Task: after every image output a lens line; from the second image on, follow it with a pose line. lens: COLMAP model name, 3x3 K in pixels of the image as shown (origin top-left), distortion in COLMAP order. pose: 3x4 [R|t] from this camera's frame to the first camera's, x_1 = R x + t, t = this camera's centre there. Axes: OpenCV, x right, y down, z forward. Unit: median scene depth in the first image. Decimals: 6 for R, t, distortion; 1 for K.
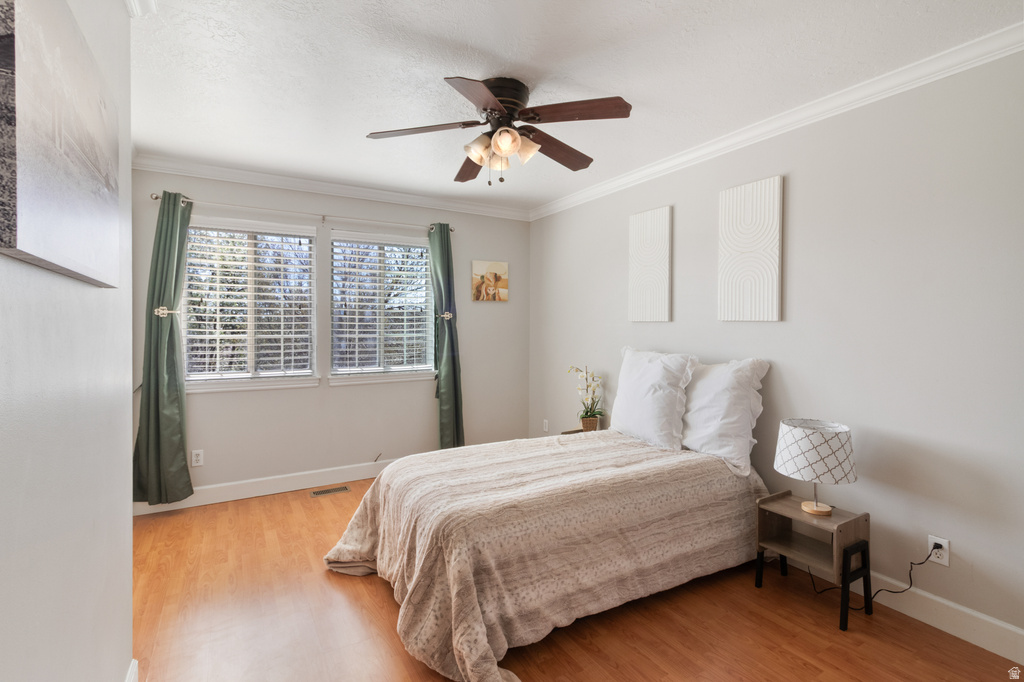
lens RADIAL K [[481.9, 0, 511.6], [0, 481.9, 323.7], [0, 0, 1]] dist [0.000009, 0.001104]
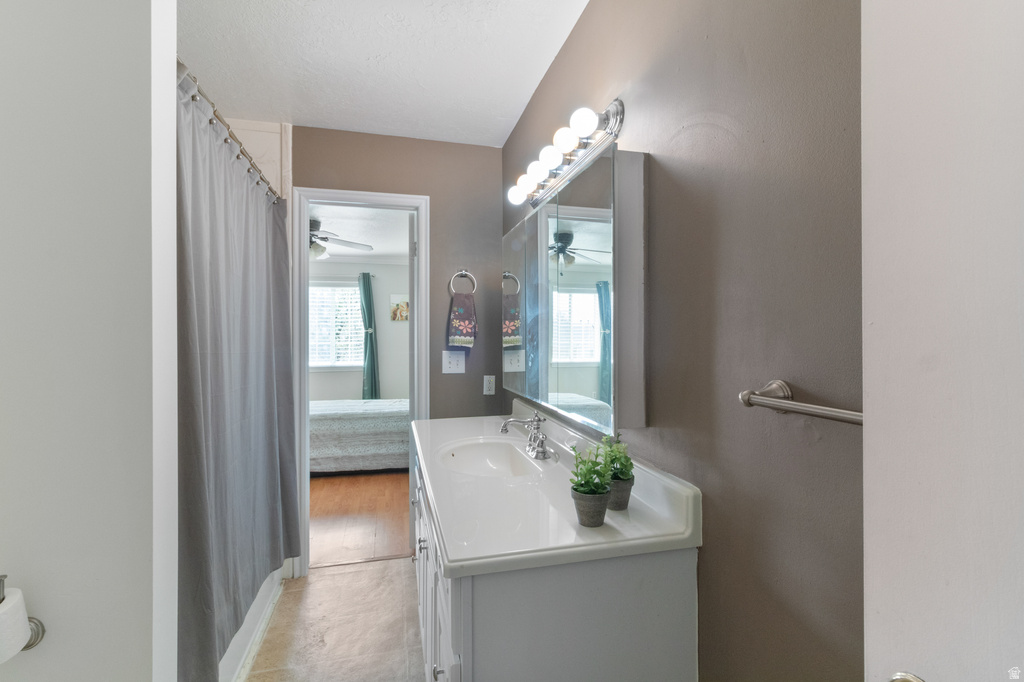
lens RADIAL K [[481.9, 0, 514.2], [0, 481.9, 337.6], [0, 0, 1]] dist [0.000009, 0.001104]
pose [[0.959363, -0.003147, -0.282158, 0.769373], [0.005883, 0.999944, 0.008851, -0.004820], [0.282115, -0.010151, 0.959327, -0.387714]]
